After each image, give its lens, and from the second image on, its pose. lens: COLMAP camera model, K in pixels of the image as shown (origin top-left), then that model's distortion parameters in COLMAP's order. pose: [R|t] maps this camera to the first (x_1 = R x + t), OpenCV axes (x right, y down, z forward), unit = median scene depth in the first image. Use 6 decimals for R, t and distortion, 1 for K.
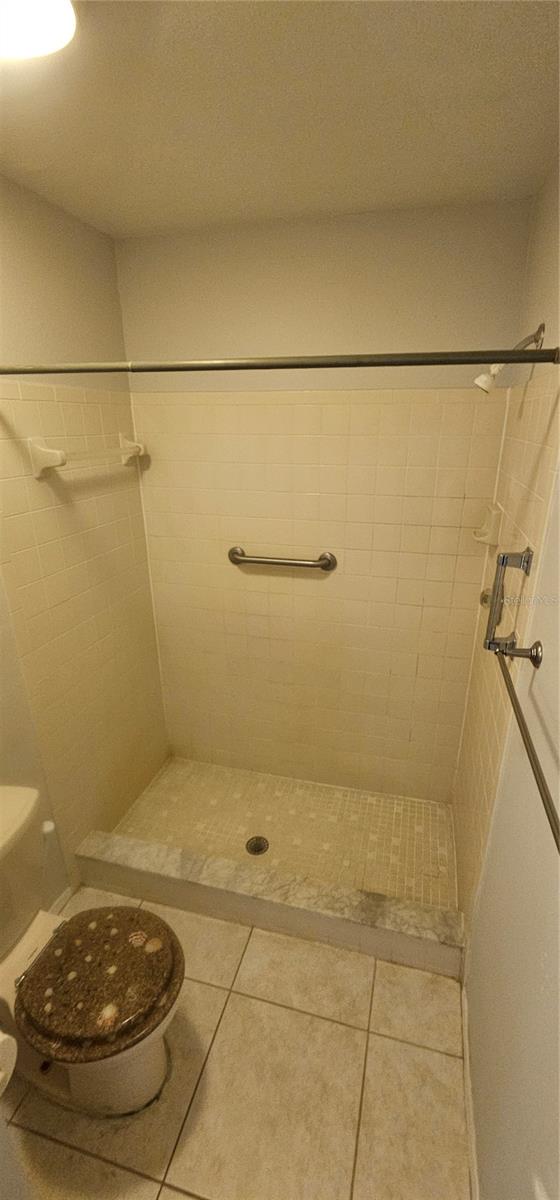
lens RADIAL K [[489.1, 0, 300.3], [0, 489.1, 607.5], [0, 0, 1]] dist [-0.000603, 0.000323]
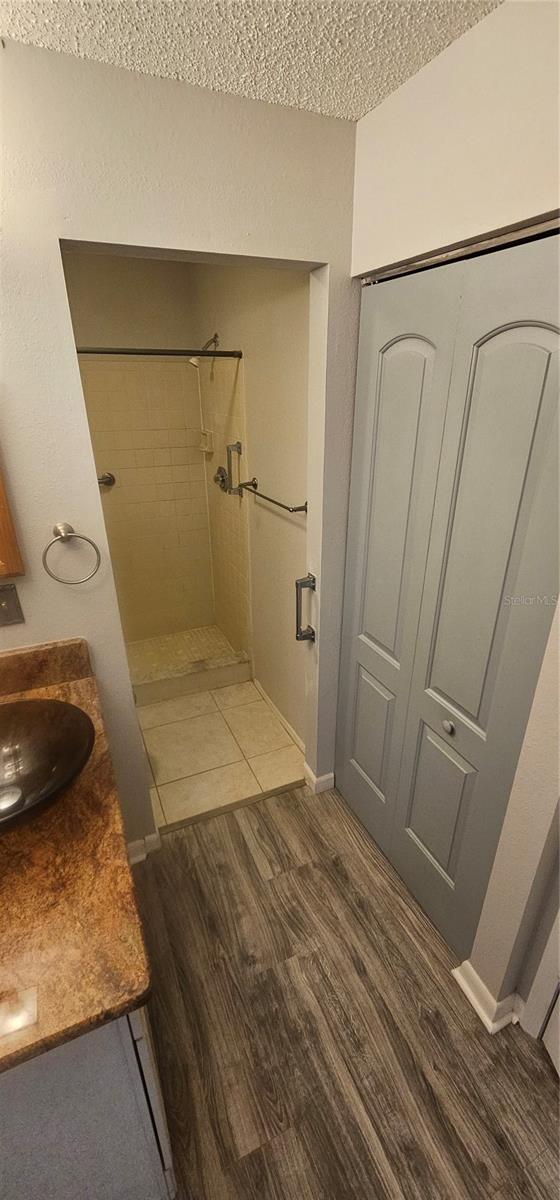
lens RADIAL K [[489.1, 0, 292.7], [0, 489.1, 603.7], [0, 0, 1]] dist [-0.000603, 0.000323]
pose [[0.782544, -0.253884, 0.568479, -0.537856], [0.218830, 0.966980, 0.130623, 0.241337], [-0.582871, 0.022182, 0.812262, -0.631293]]
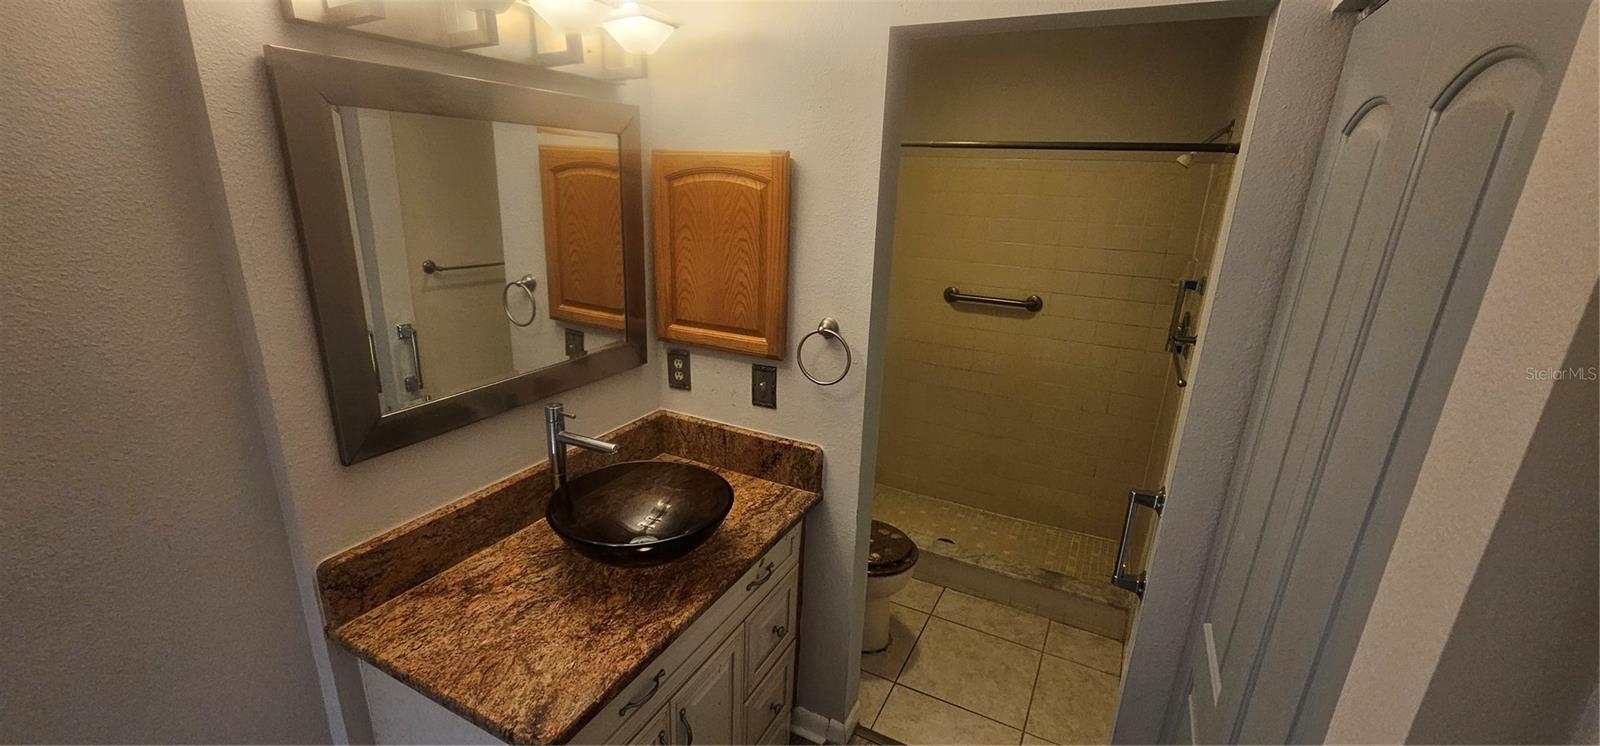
lens RADIAL K [[652.1, 0, 805.5], [0, 652.1, 389.9], [0, 0, 1]] dist [-0.000603, 0.000323]
pose [[0.974126, 0.103662, -0.200831, -0.169094], [-0.114903, 0.992352, -0.045113, 0.292813], [0.194618, 0.067022, 0.978587, -0.729369]]
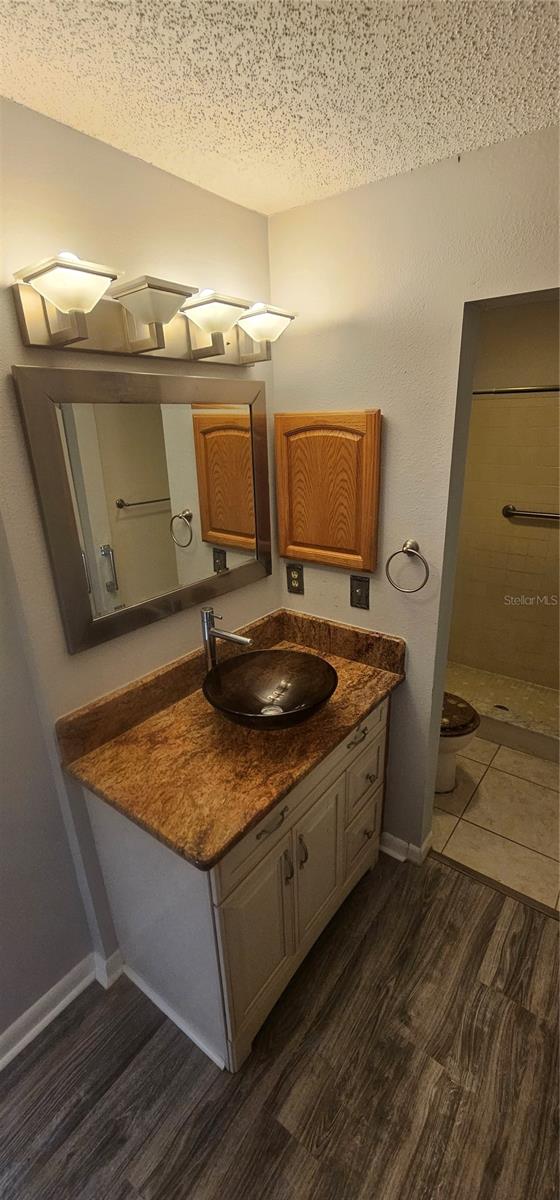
lens RADIAL K [[489.1, 0, 302.4], [0, 489.1, 603.7], [0, 0, 1]] dist [-0.000603, 0.000323]
pose [[0.927007, 0.114812, -0.357038, -0.187296], [-0.115085, 0.993143, 0.020556, 0.263209], [0.356950, 0.022034, 0.933864, -0.717725]]
